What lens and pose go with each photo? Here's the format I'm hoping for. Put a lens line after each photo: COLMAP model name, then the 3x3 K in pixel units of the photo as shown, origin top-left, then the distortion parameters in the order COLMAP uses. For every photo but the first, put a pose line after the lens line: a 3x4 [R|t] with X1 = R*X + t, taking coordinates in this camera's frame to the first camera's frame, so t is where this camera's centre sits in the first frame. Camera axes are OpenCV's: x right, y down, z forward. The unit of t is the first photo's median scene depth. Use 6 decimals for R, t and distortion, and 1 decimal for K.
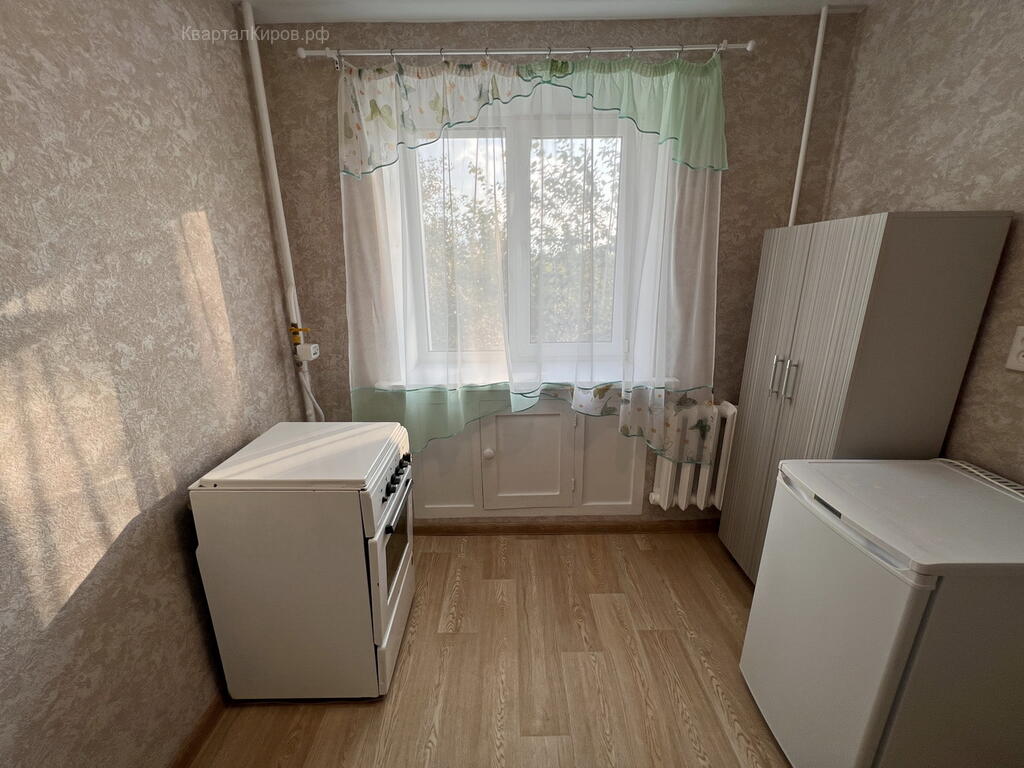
lens RADIAL K [[409.8, 0, 506.6], [0, 409.8, 384.9], [0, 0, 1]] dist [-0.001125, -0.000023]
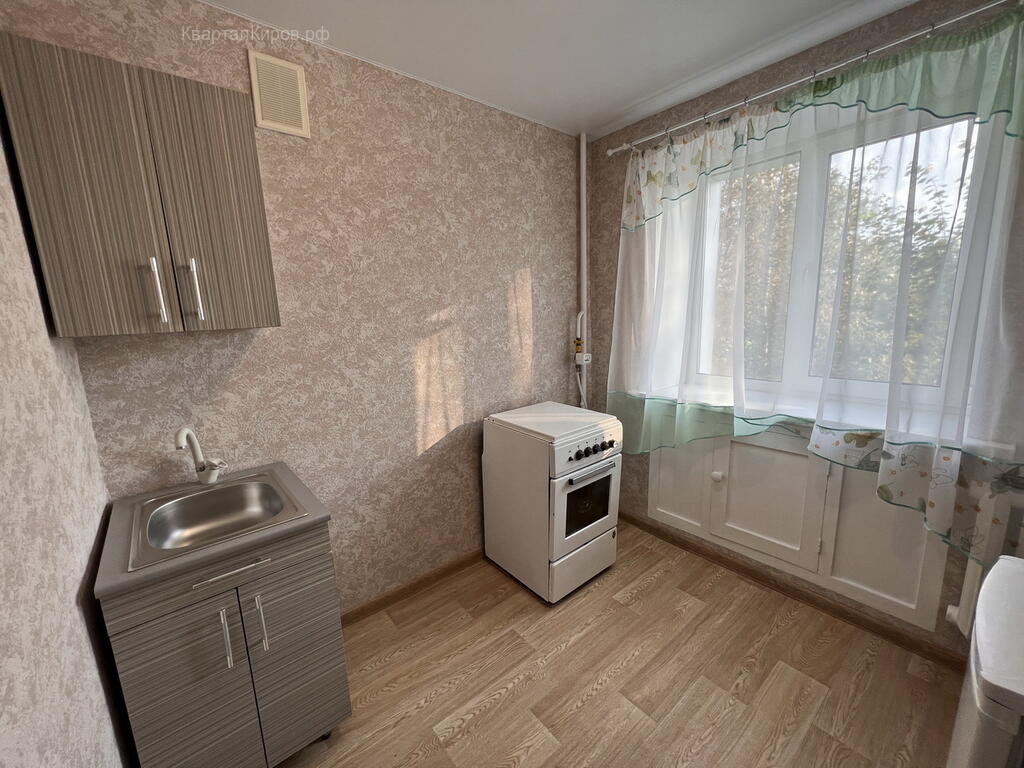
lens RADIAL K [[412.5, 0, 513.2], [0, 412.5, 385.0], [0, 0, 1]] dist [0.000696, -0.000105]
pose [[0.628758, 0.129910, -0.766673, 0.504396], [-0.191478, 0.981453, 0.009270, 0.045039], [0.753658, 0.140973, 0.641971, -0.074649]]
